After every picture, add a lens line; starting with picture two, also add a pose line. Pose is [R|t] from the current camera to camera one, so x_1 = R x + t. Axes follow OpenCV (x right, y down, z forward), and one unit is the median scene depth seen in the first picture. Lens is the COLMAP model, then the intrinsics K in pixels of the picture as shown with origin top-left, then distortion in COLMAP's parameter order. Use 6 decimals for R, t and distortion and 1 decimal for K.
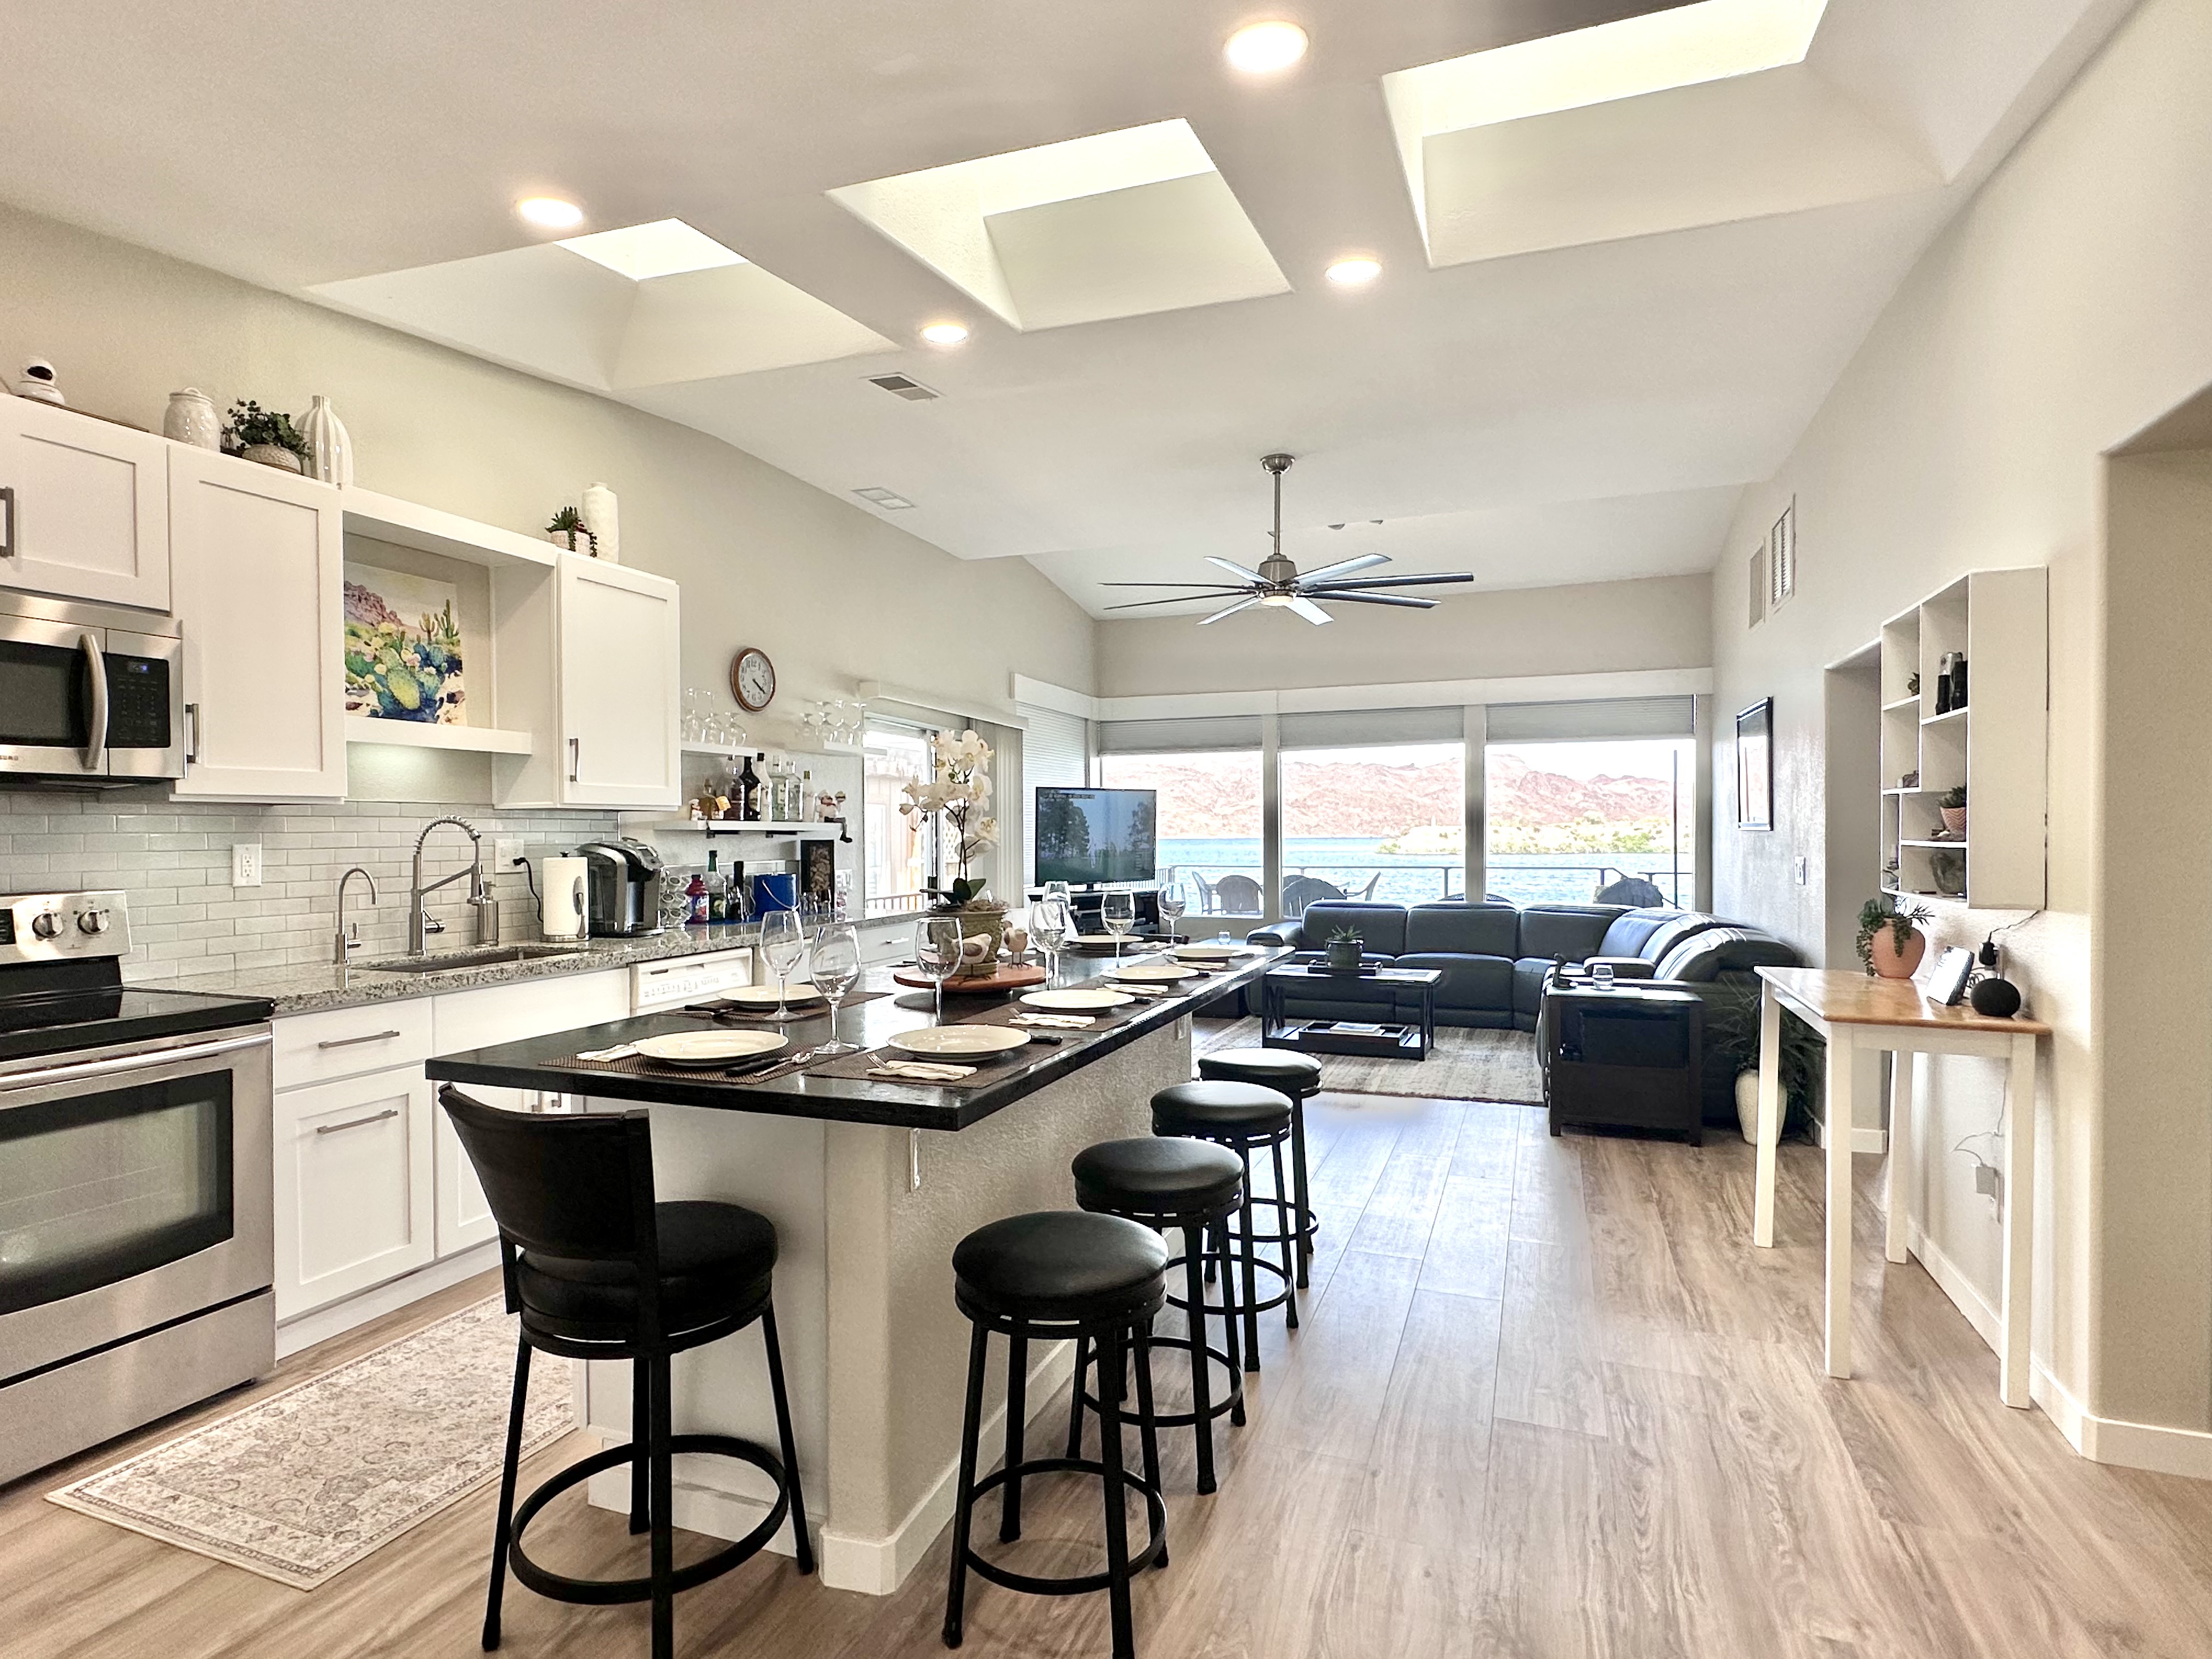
lens RADIAL K [[1169.9, 0, 1102.9], [0, 1169.9, 842.3], [0, 0, 1]] dist [-0.000139, -0.000681]
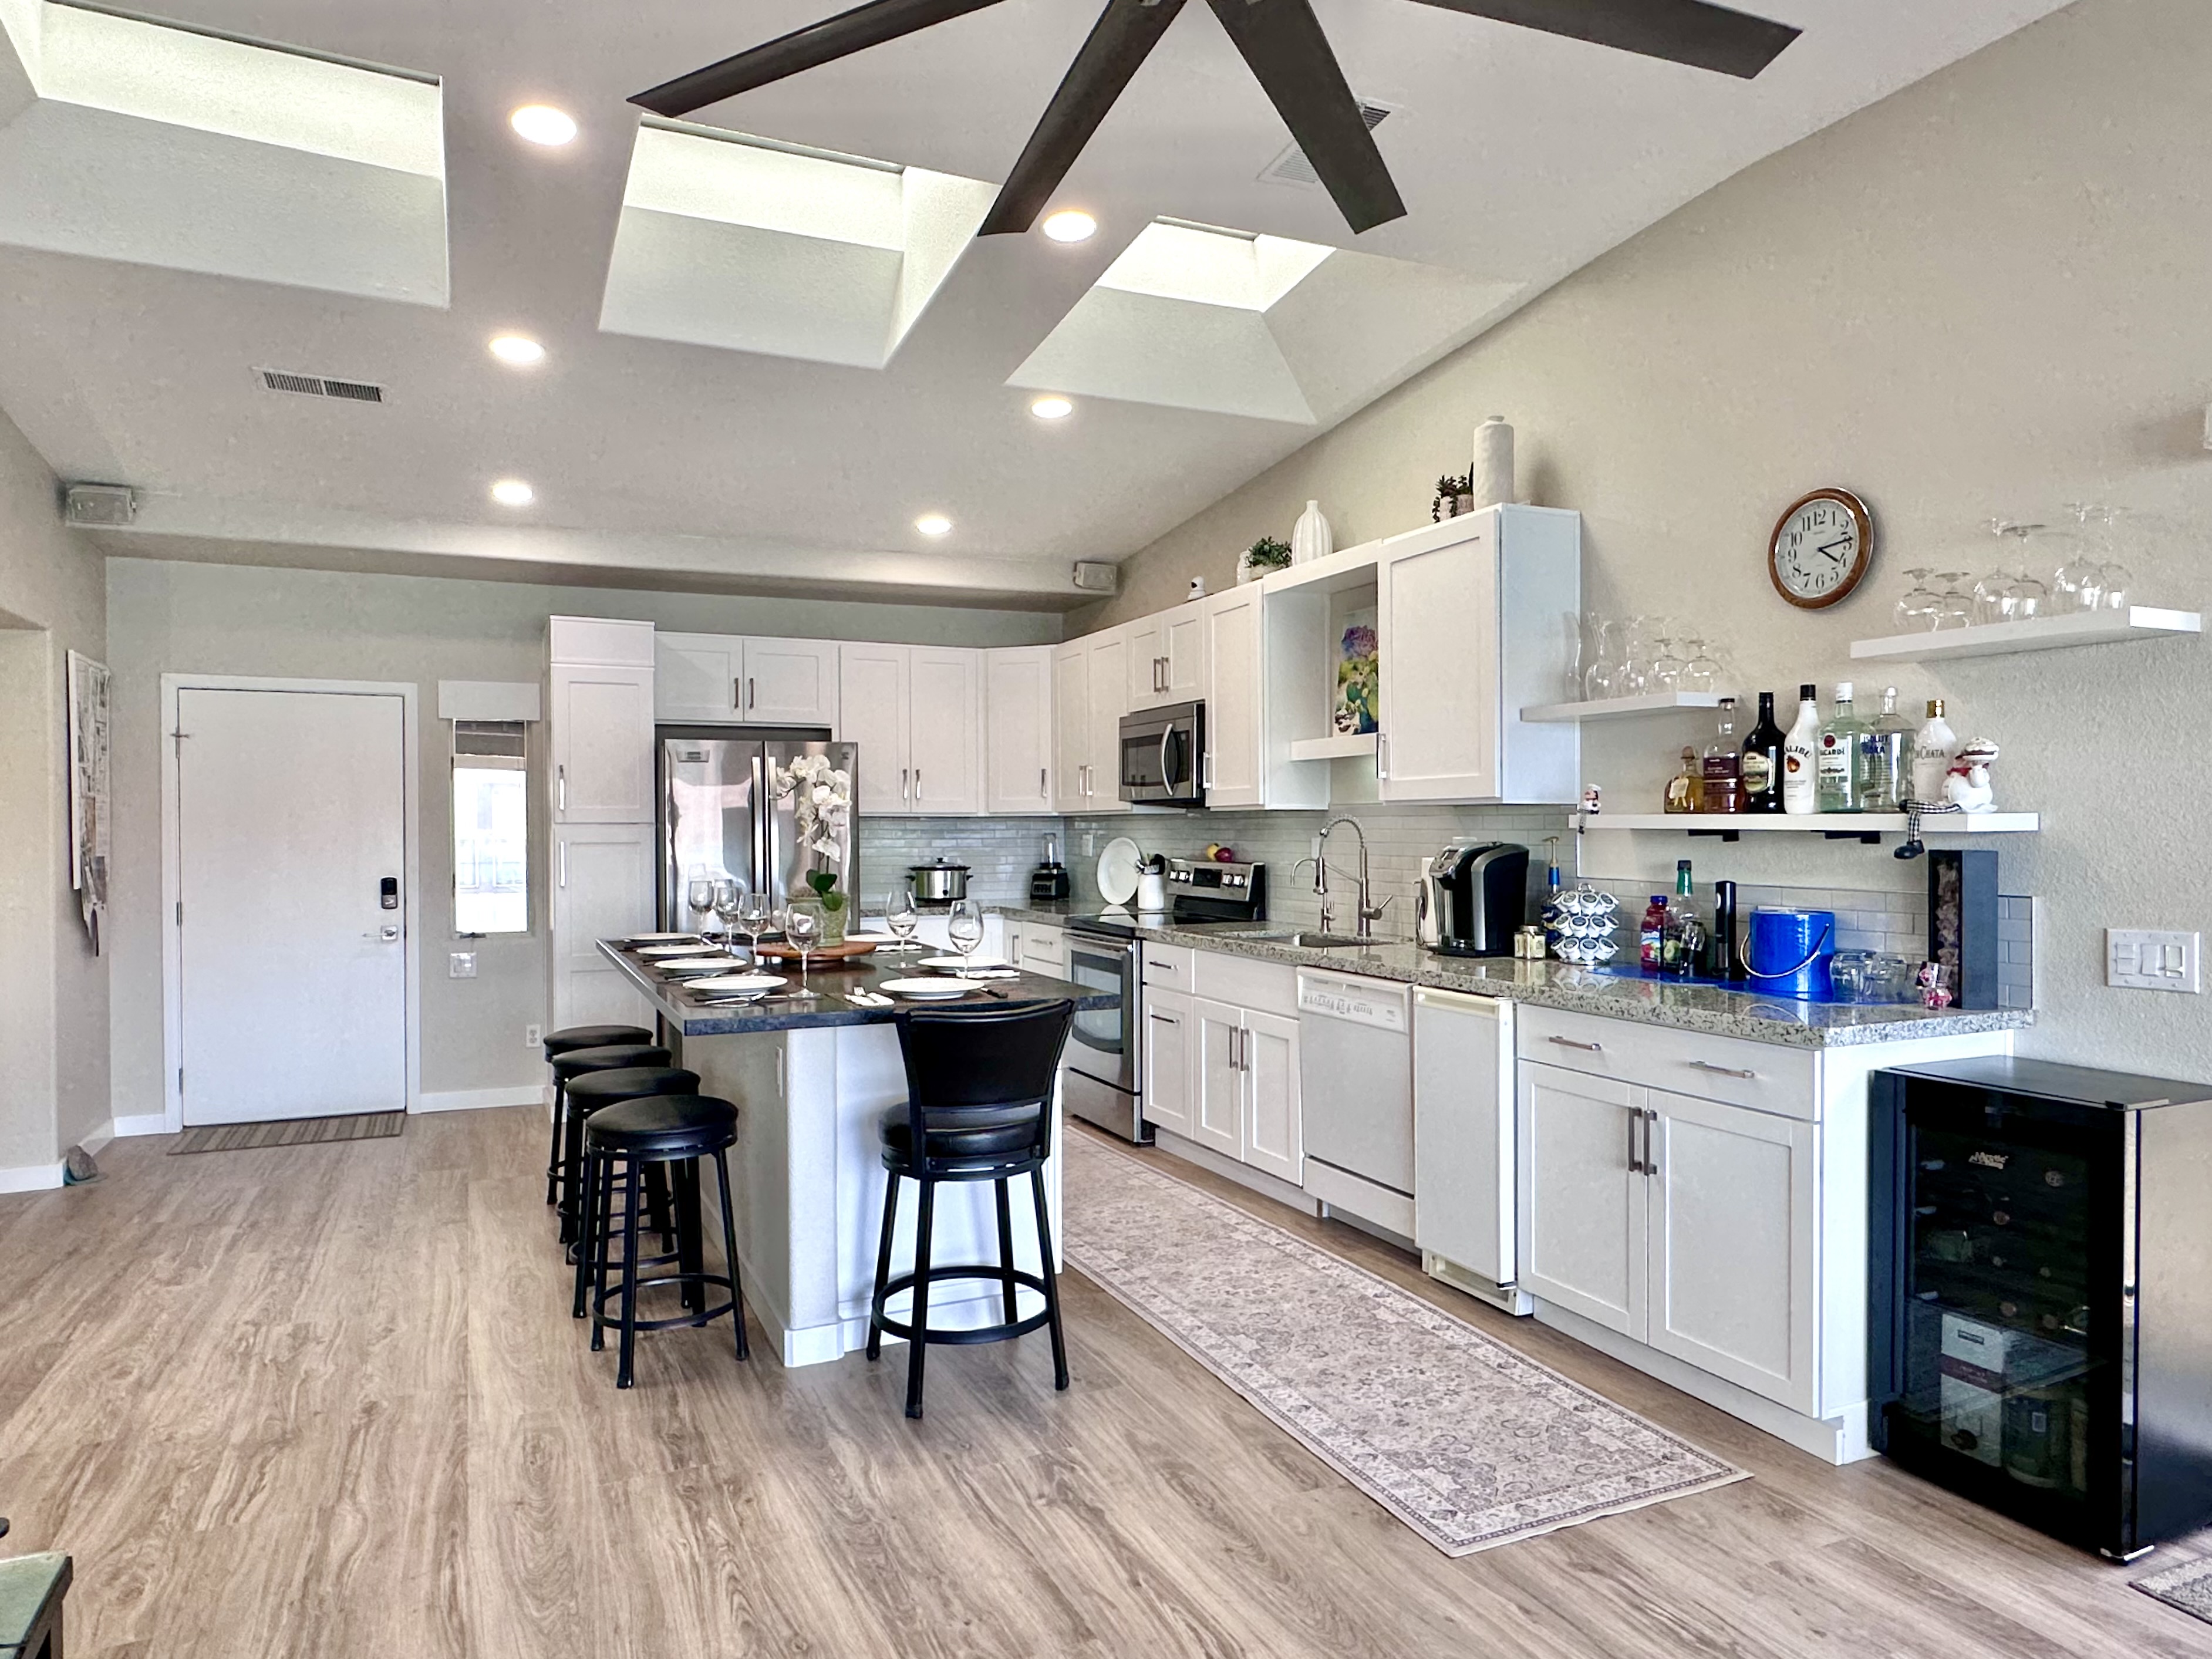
lens RADIAL K [[1393.1, 0, 1095.5], [0, 1393.1, 840.1], [0, 0, 1]] dist [-0.005180, 0.000272]
pose [[-0.708640, 0.013711, -0.705437, 0.383662], [-0.000795, 0.999795, 0.020231, -0.017385], [0.705569, 0.014898, -0.708484, 1.199384]]
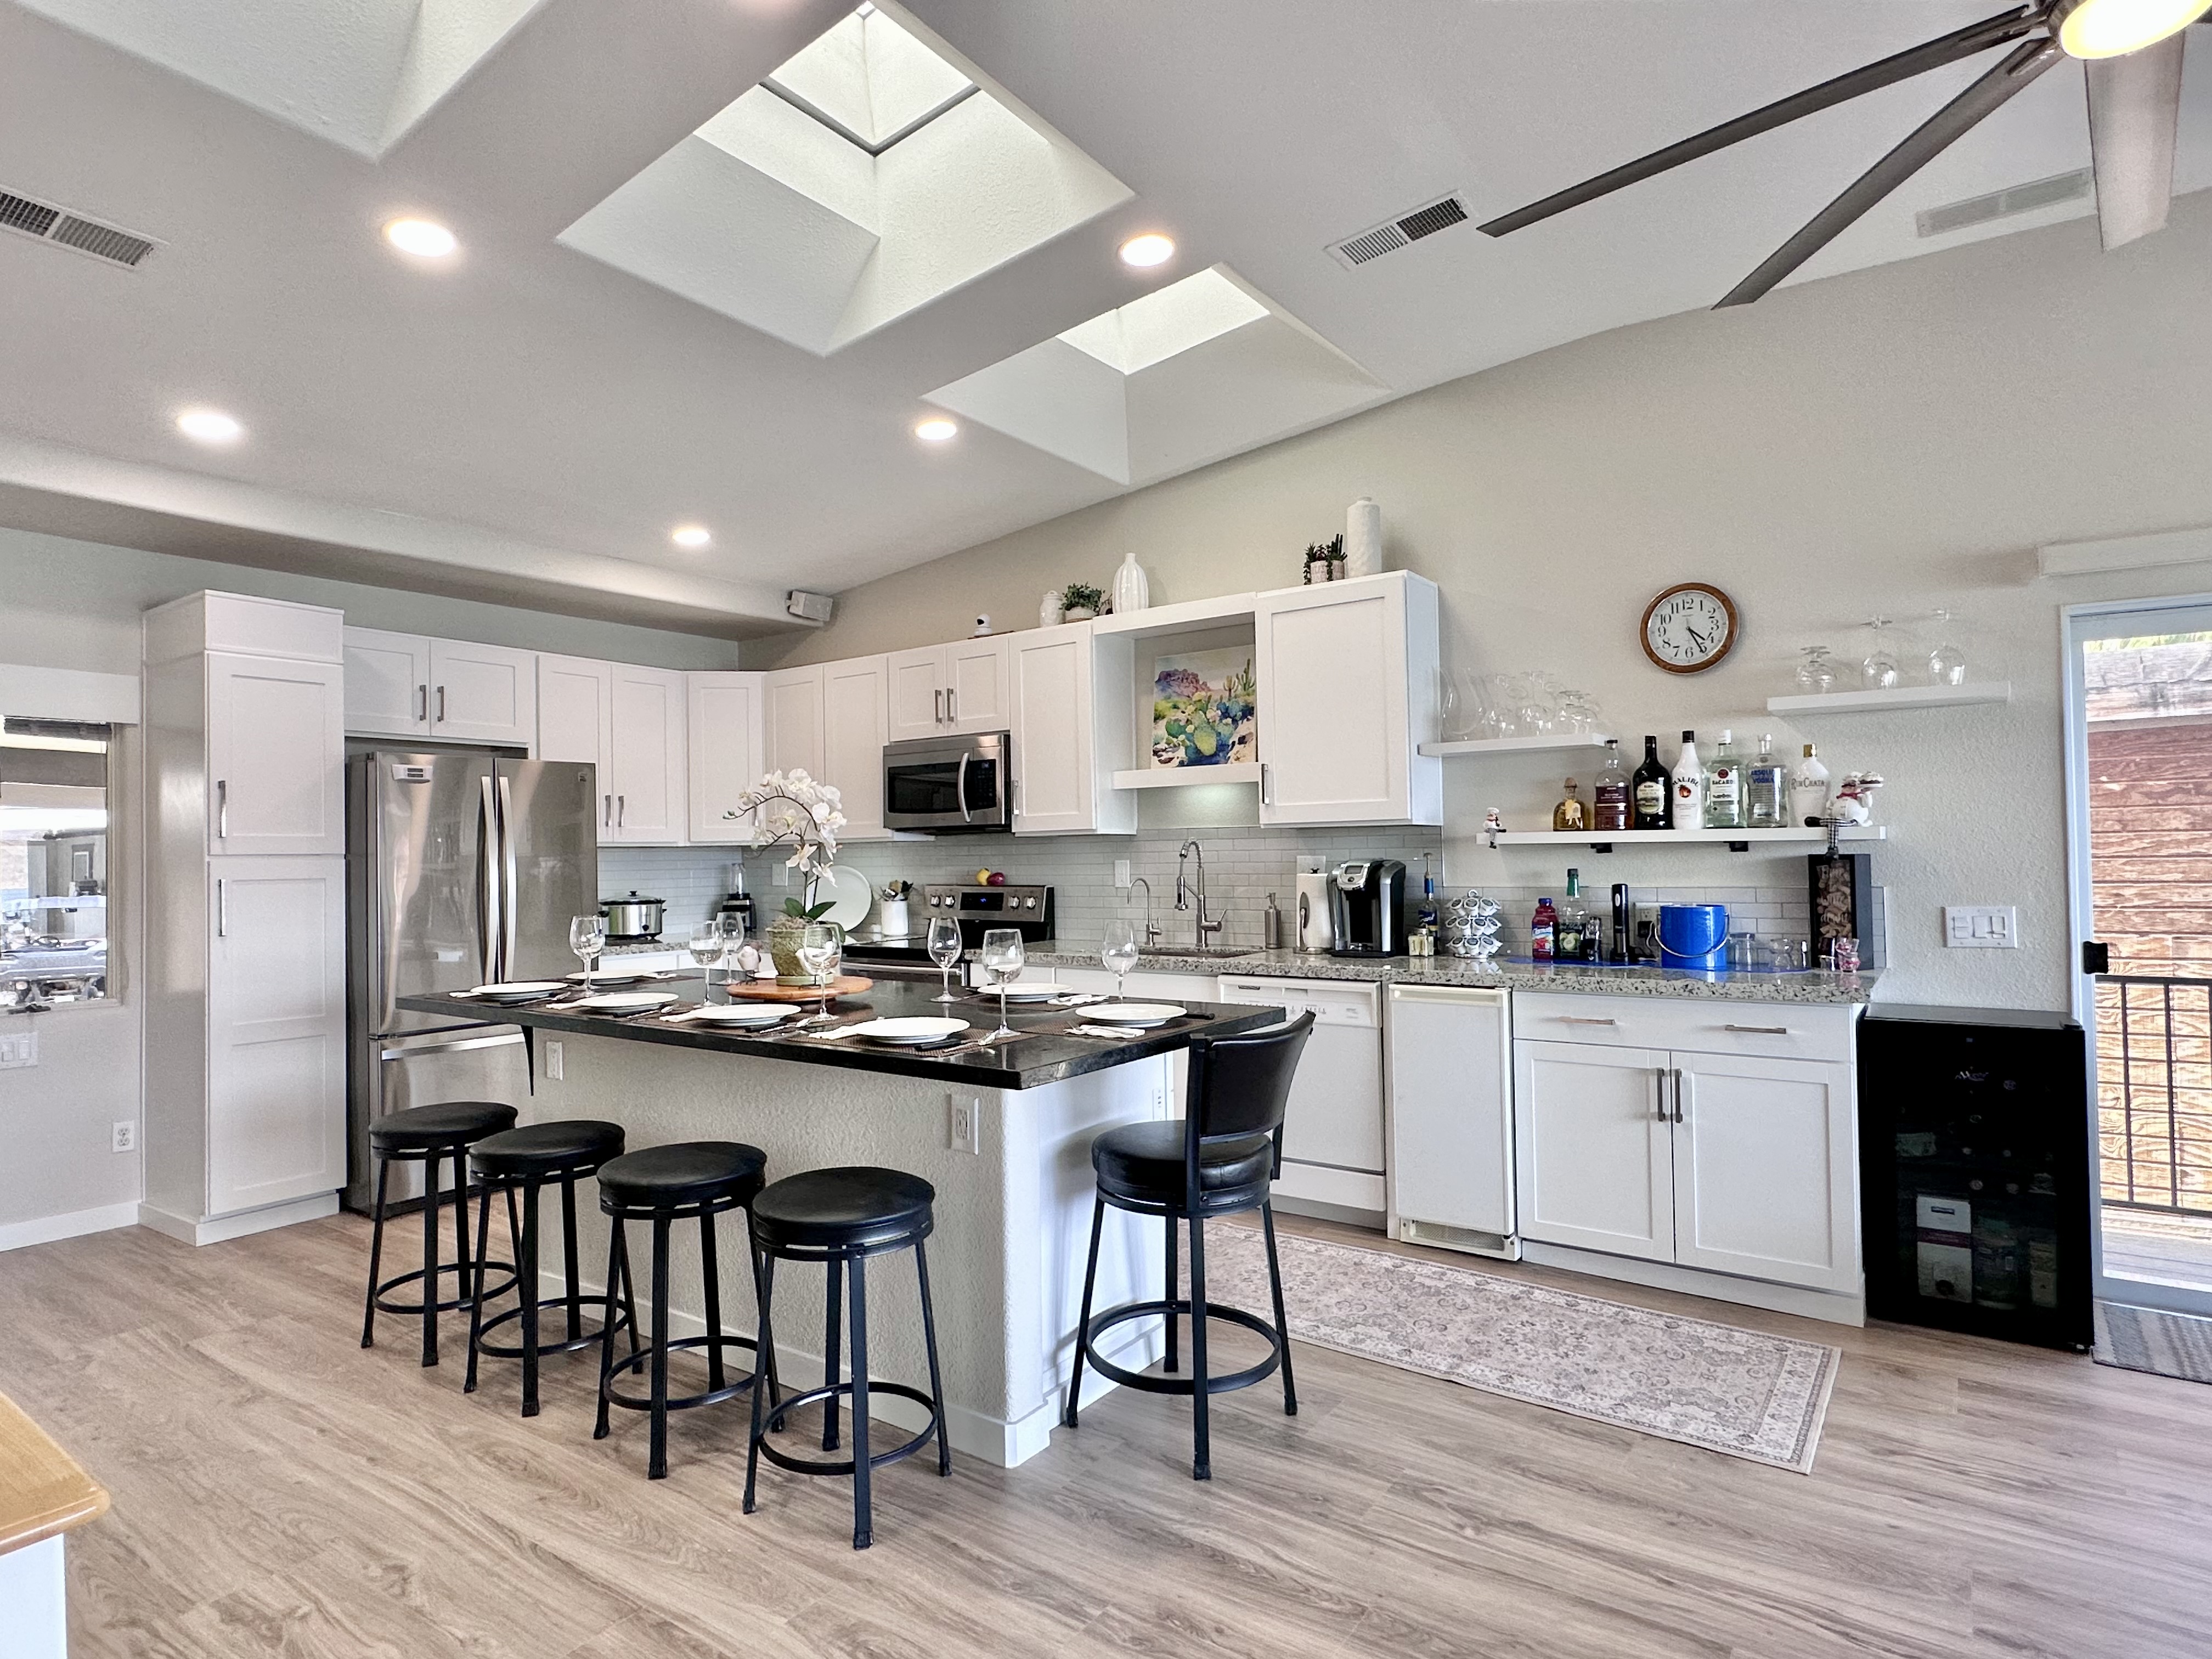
lens RADIAL K [[1213.7, 0, 1098.7], [0, 1213.7, 826.8], [0, 0, 1]] dist [-0.000224, -0.000219]
pose [[-0.259143, -0.016214, -0.965703, 0.490320], [0.006876, 0.999803, -0.018632, -0.007660], [0.965814, -0.011468, -0.258981, 0.830415]]
